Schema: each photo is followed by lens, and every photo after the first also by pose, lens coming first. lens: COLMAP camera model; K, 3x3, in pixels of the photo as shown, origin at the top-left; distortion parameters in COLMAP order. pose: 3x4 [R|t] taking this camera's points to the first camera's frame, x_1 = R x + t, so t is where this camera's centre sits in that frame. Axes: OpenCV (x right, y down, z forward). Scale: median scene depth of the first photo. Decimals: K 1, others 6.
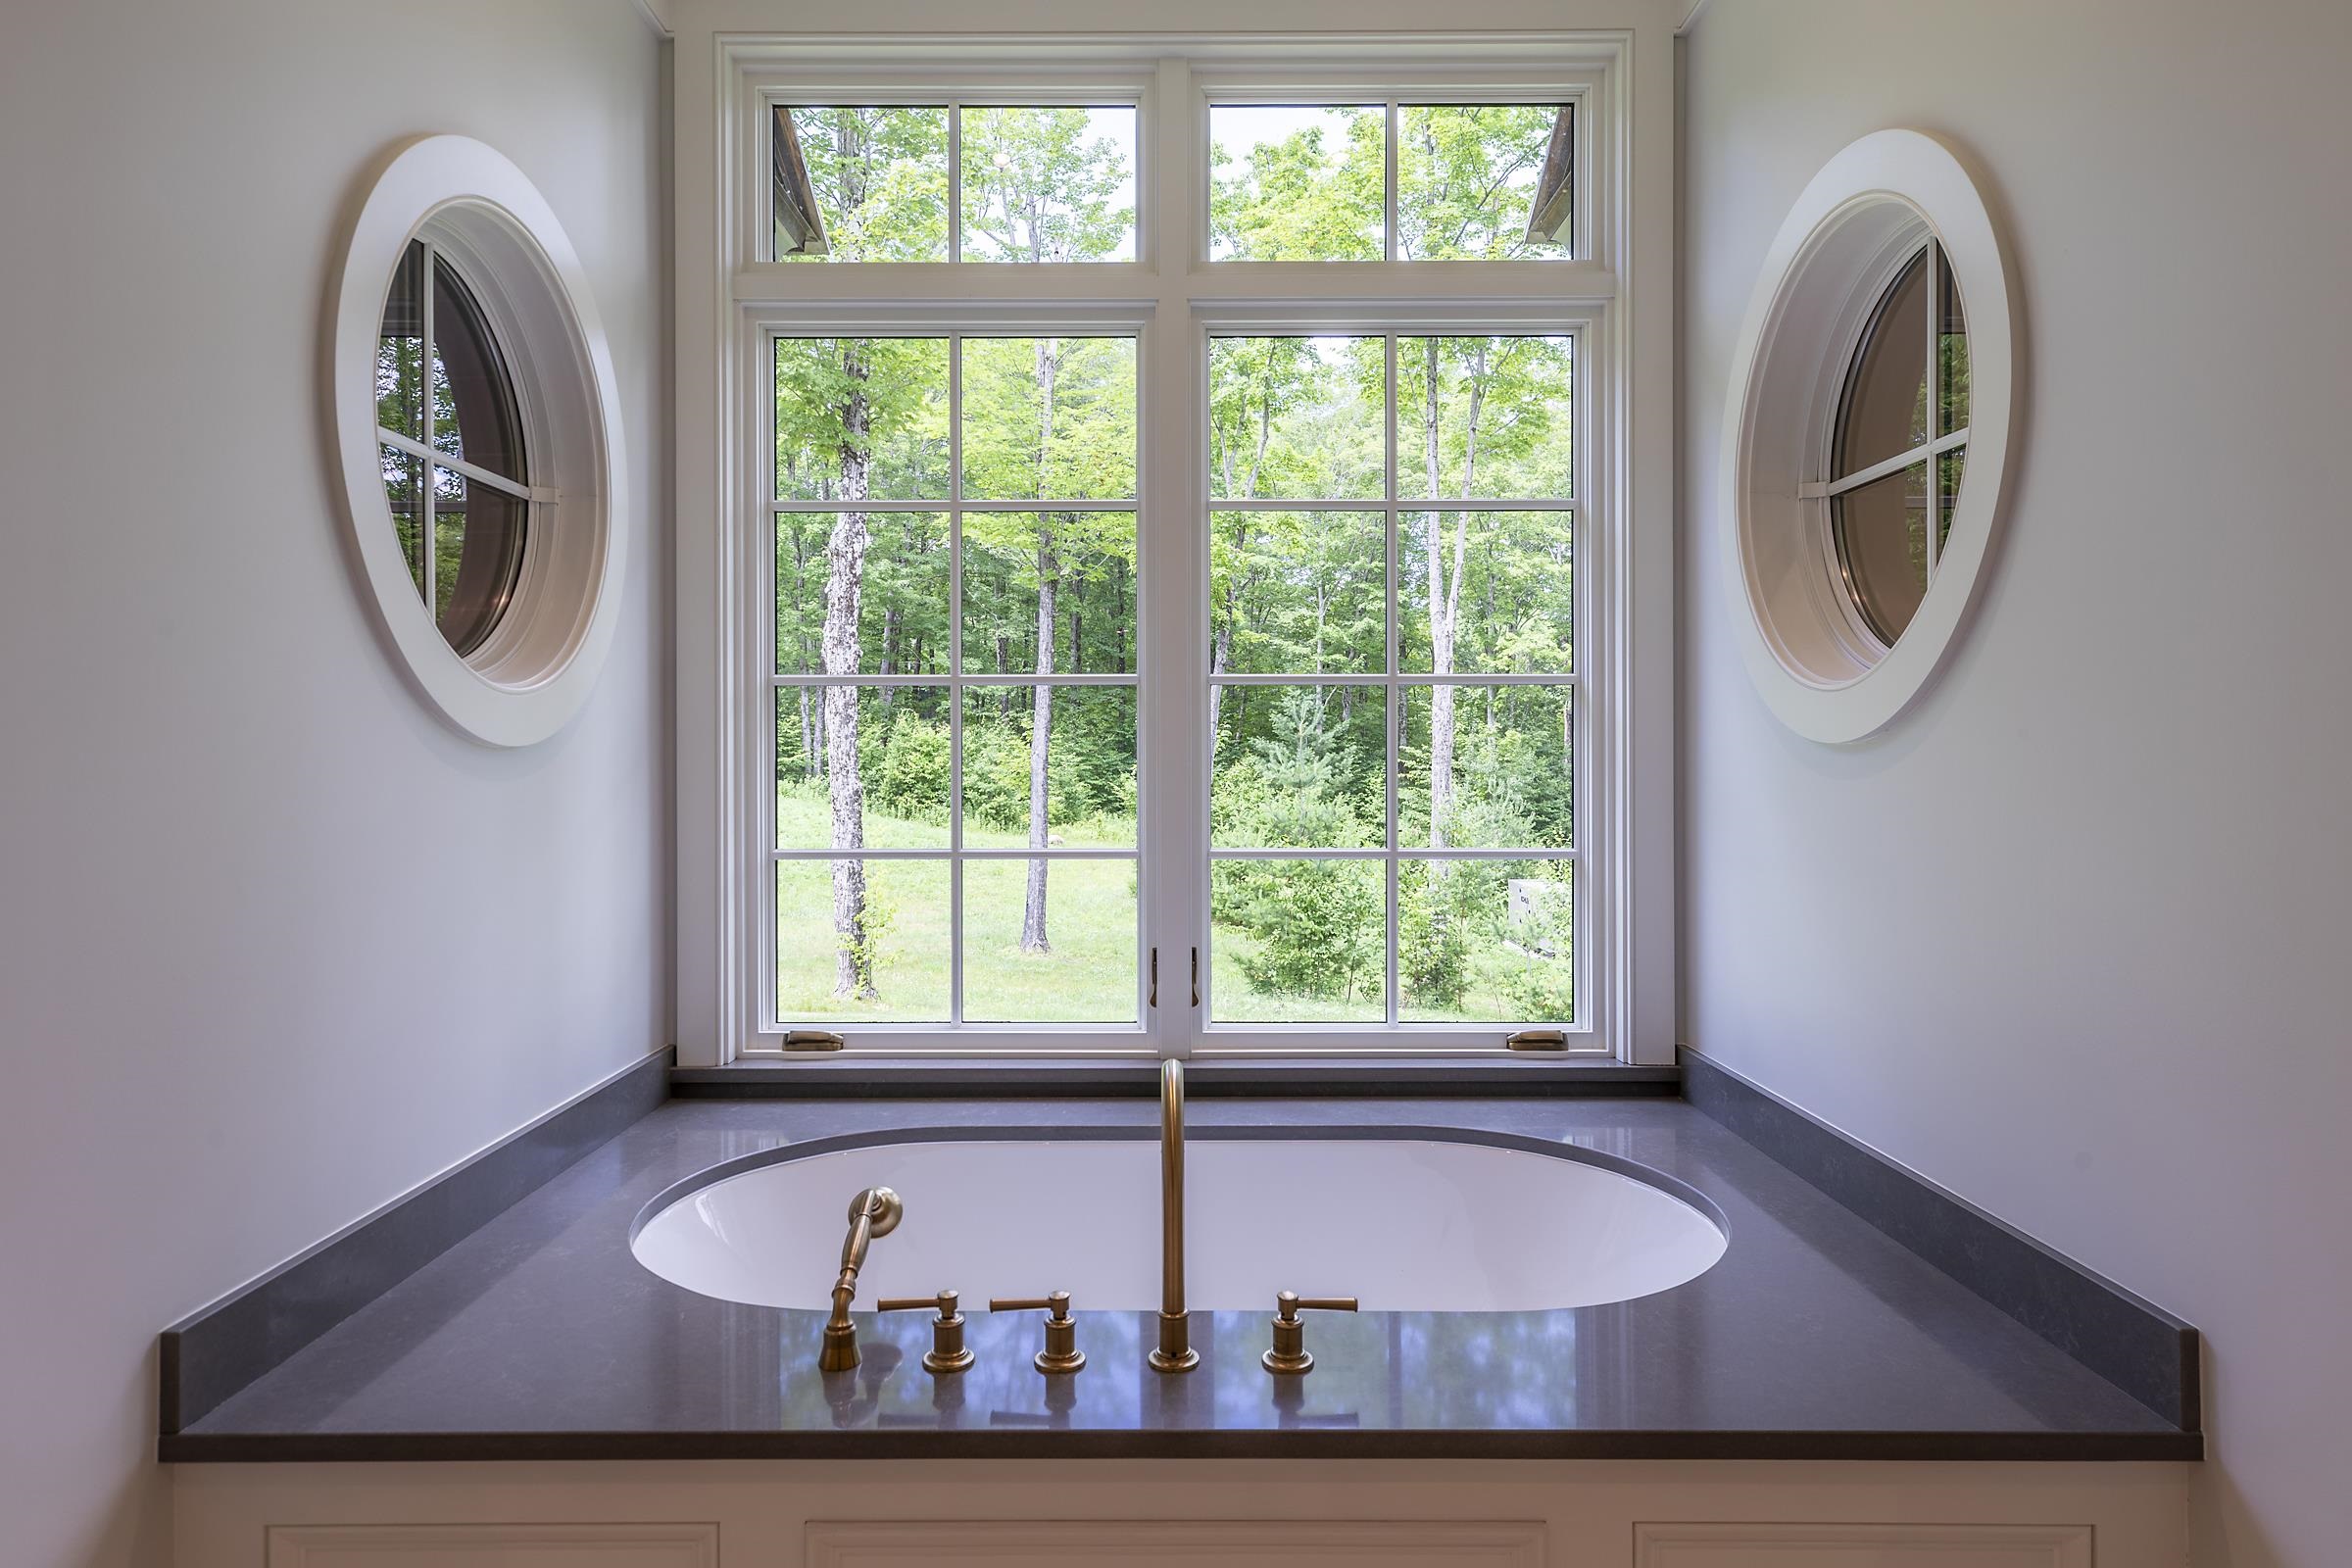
lens RADIAL K [[1264.3, 0, 1171.5], [0, 1264.3, 761.8], [0, 0, 1]] dist [-0.000149, -0.000055]
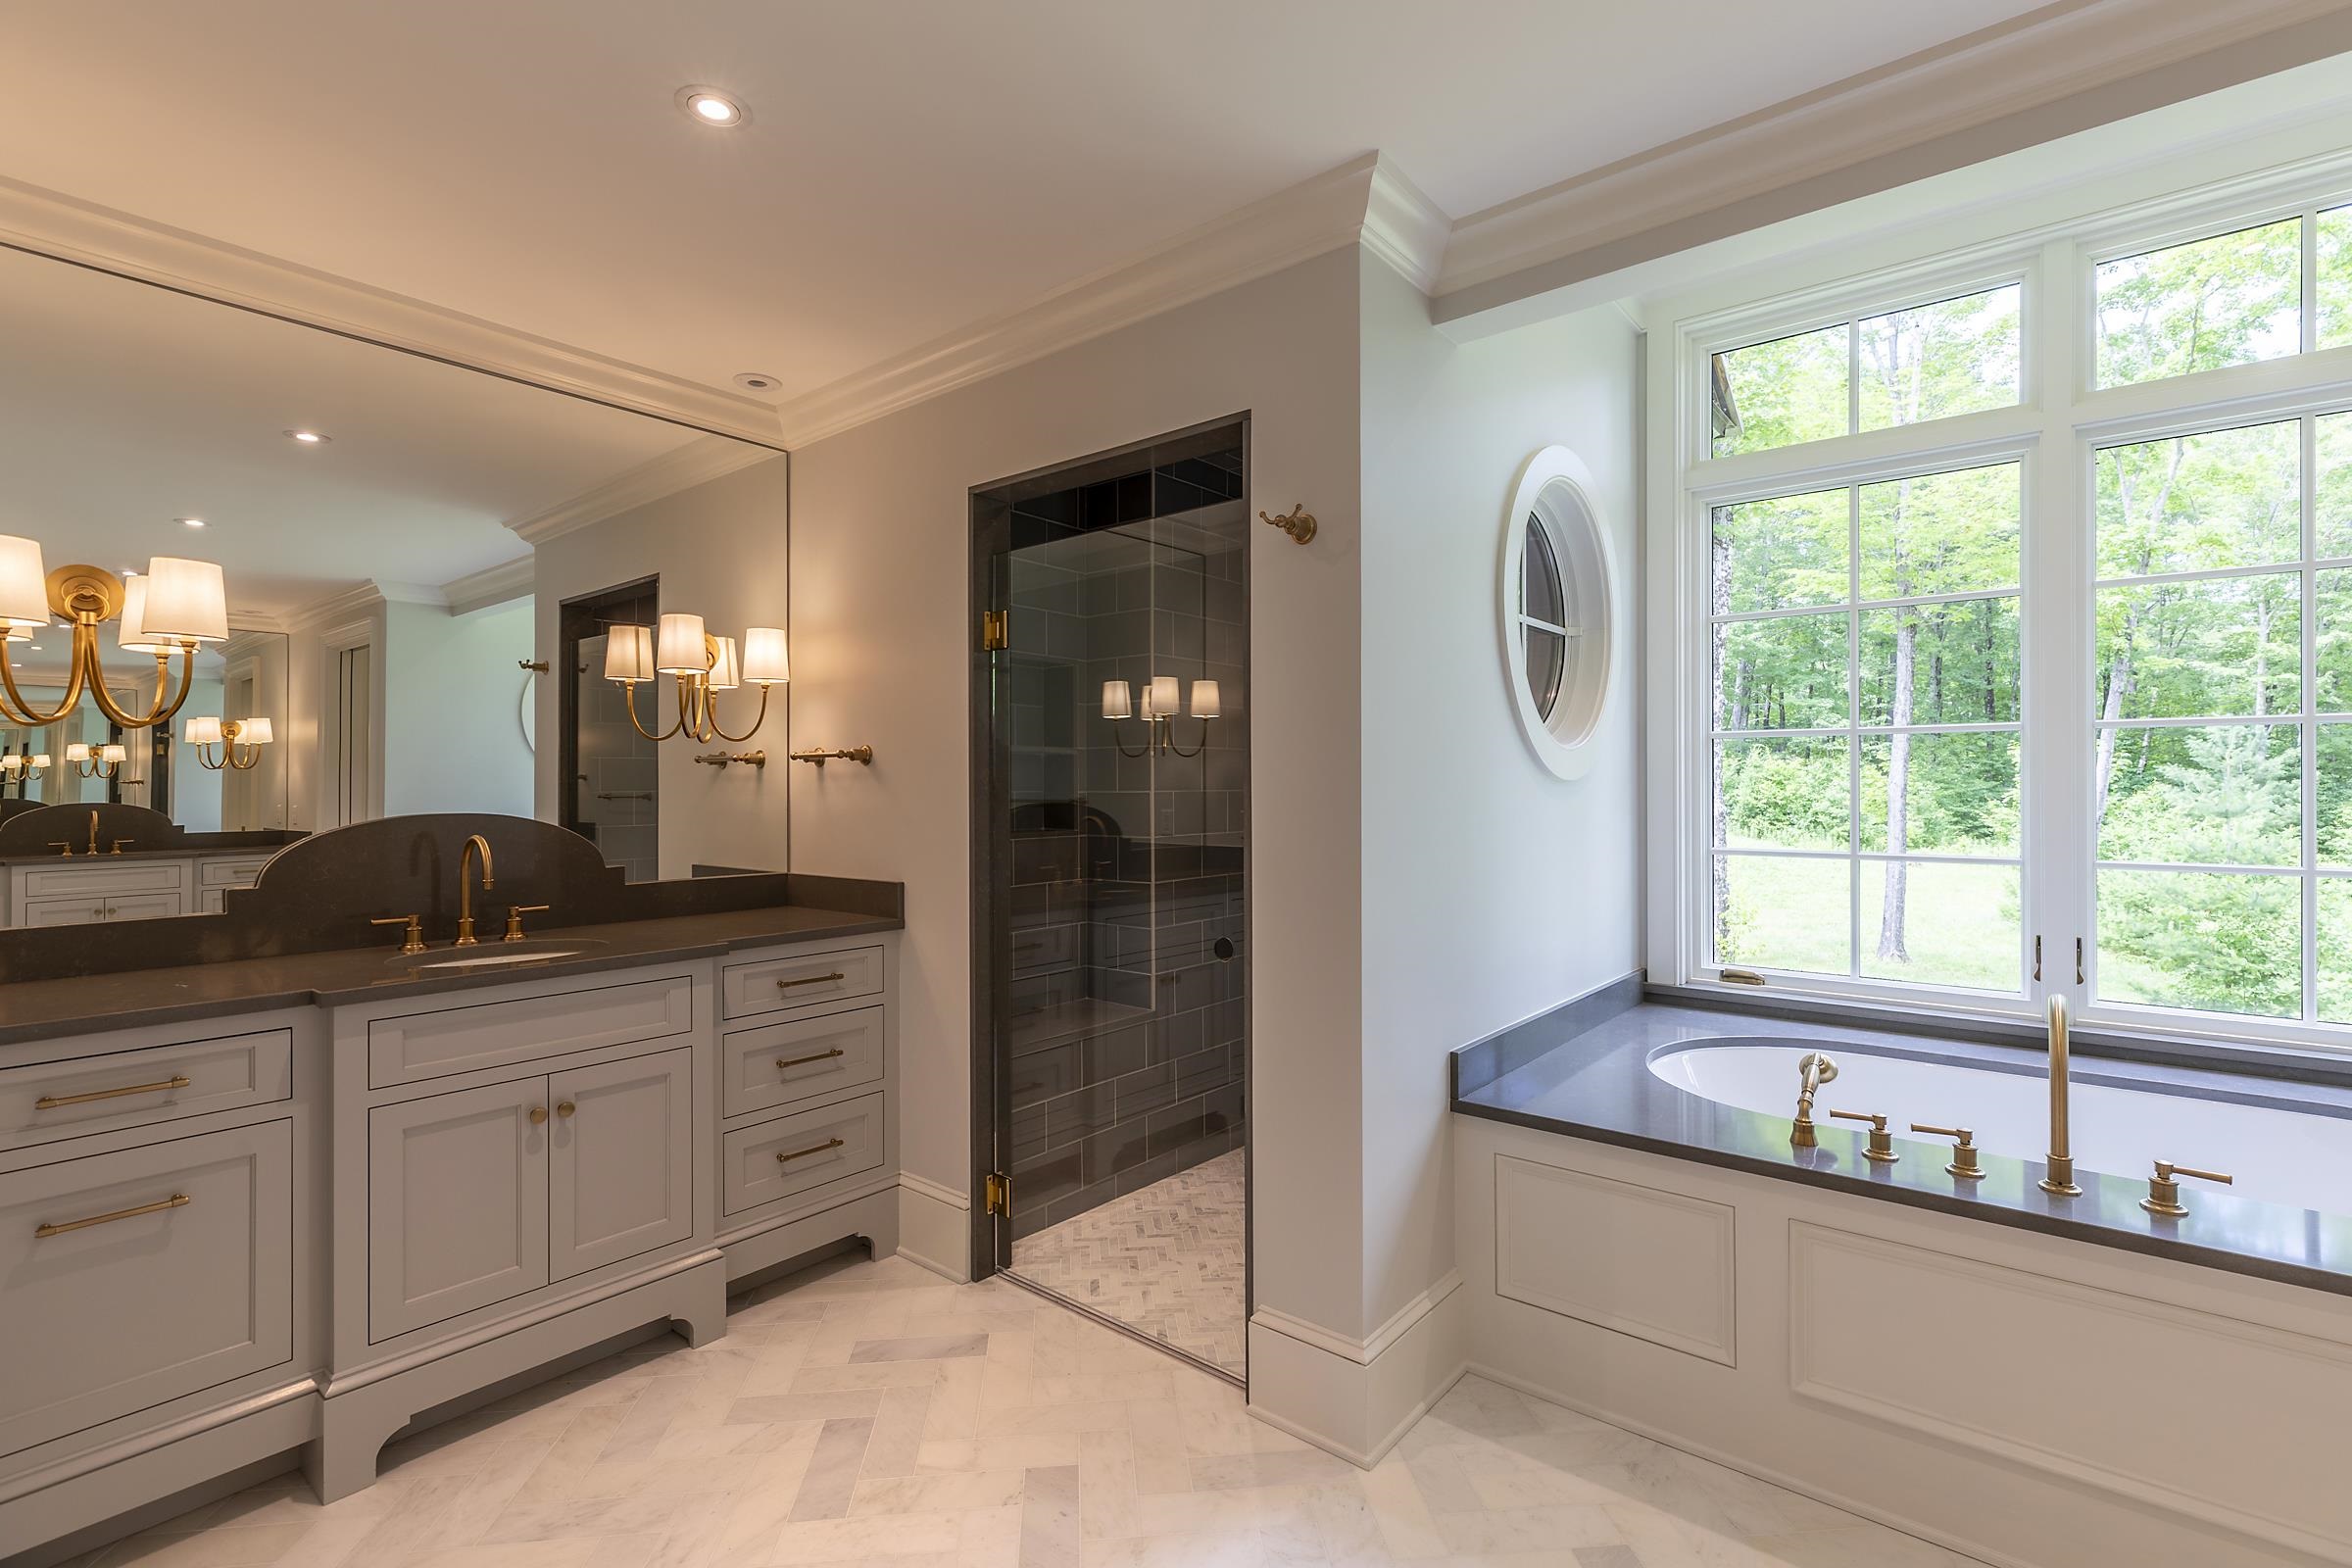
lens RADIAL K [[1071.8, 0, 1164.4], [0, 1071.8, 784.9], [0, 0, 1]] dist [0.001107, 0.000625]
pose [[0.771117, 0.000350, -0.636693, -0.001463], [-0.002739, 0.999992, -0.002767, -0.000018], [0.636688, 0.003878, 0.771112, -0.139665]]
